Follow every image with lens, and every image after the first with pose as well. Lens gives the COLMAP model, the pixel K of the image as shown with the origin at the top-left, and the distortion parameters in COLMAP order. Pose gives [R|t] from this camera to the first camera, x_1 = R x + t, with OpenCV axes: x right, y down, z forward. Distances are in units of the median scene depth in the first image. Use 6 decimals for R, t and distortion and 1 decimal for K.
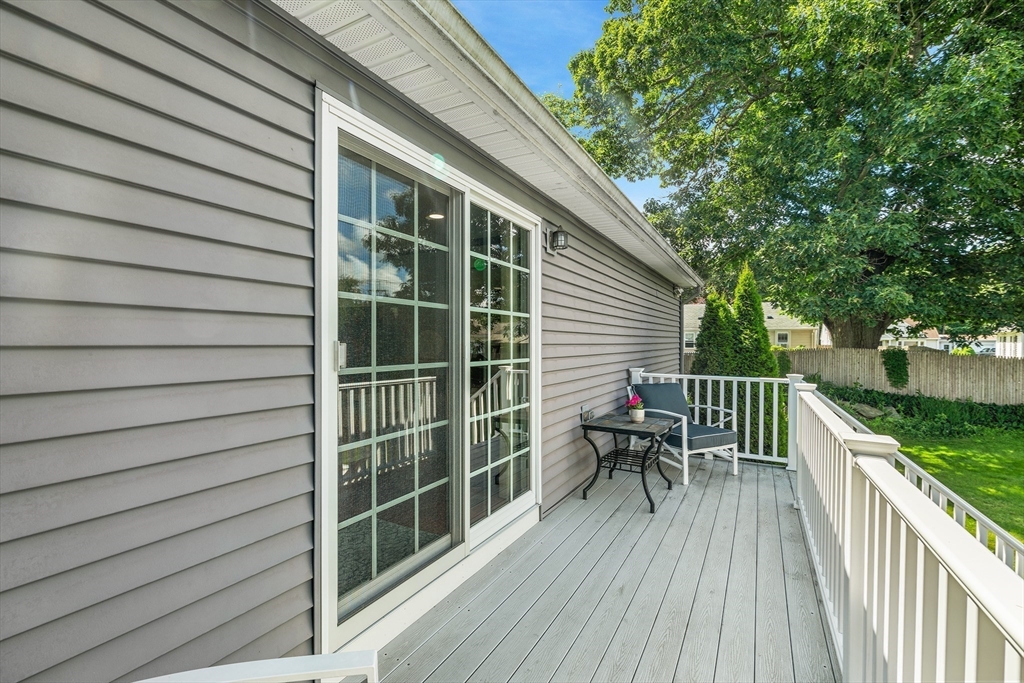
lens RADIAL K [[442.9, 0, 513.5], [0, 442.9, 338.8], [0, 0, 1]] dist [0.002551, -0.000254]
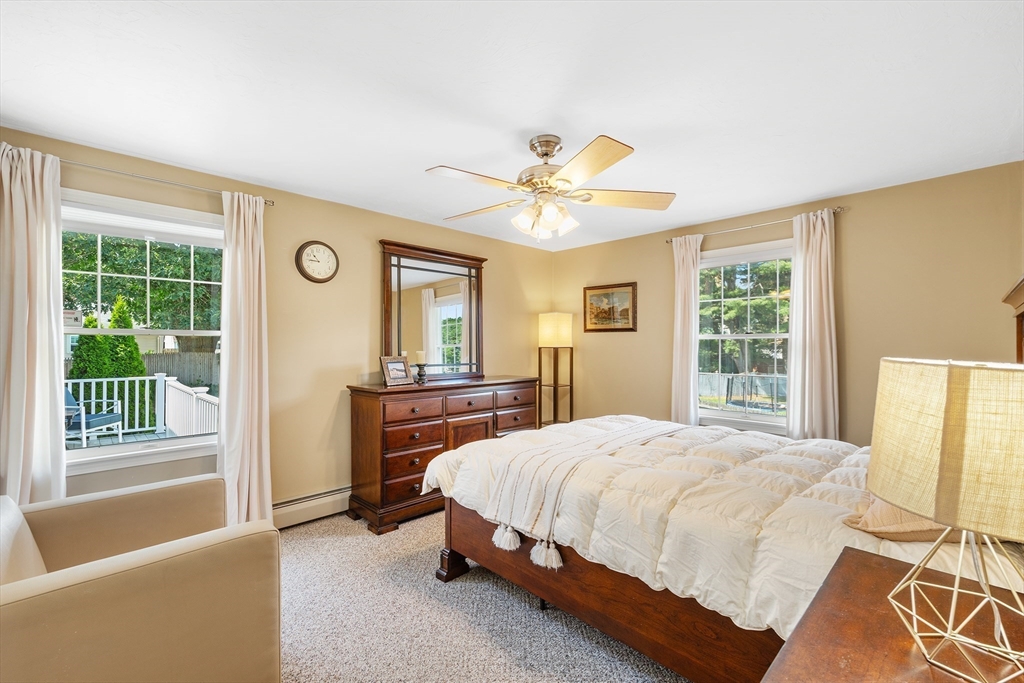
lens RADIAL K [[442.9, 0, 511.4], [0, 442.9, 345.0], [0, 0, 1]] dist [0.002551, -0.000254]
pose [[0.293934, -0.010201, 0.955771, -0.497643], [-0.000112, 0.999943, 0.010707, -0.037513], [-0.955826, -0.003255, 0.293916, -0.647495]]
